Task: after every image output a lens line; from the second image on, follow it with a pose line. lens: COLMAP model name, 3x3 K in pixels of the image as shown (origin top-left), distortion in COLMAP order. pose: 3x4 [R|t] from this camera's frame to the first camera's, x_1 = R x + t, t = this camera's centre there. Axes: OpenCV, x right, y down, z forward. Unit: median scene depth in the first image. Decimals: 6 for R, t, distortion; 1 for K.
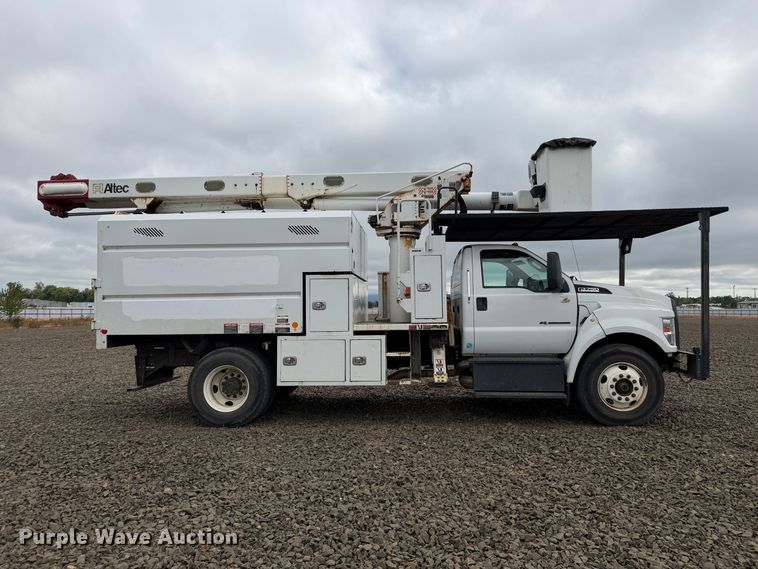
lens RADIAL K [[556.6, 0, 398.8], [0, 556.6, 287.6], [0, 0, 1]] dist [0.042471, -0.002536]
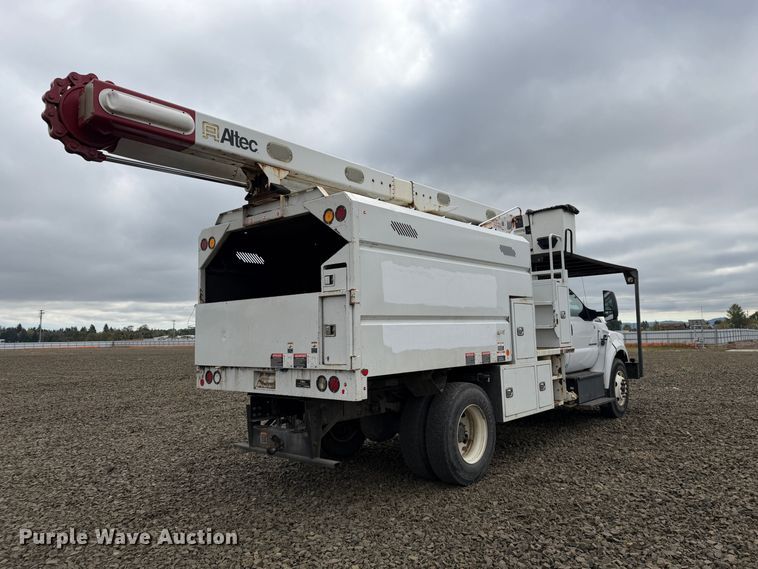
lens RADIAL K [[531.5, 0, 379.0], [0, 531.5, 284.5], [0, 0, 1]] dist [0.078012, -0.001548]
pose [[0.603454, 0.069122, 0.794396, -1.013136], [-0.016250, 0.997095, -0.074414, 0.023876], [-0.797232, 0.031997, 0.602824, 0.625746]]
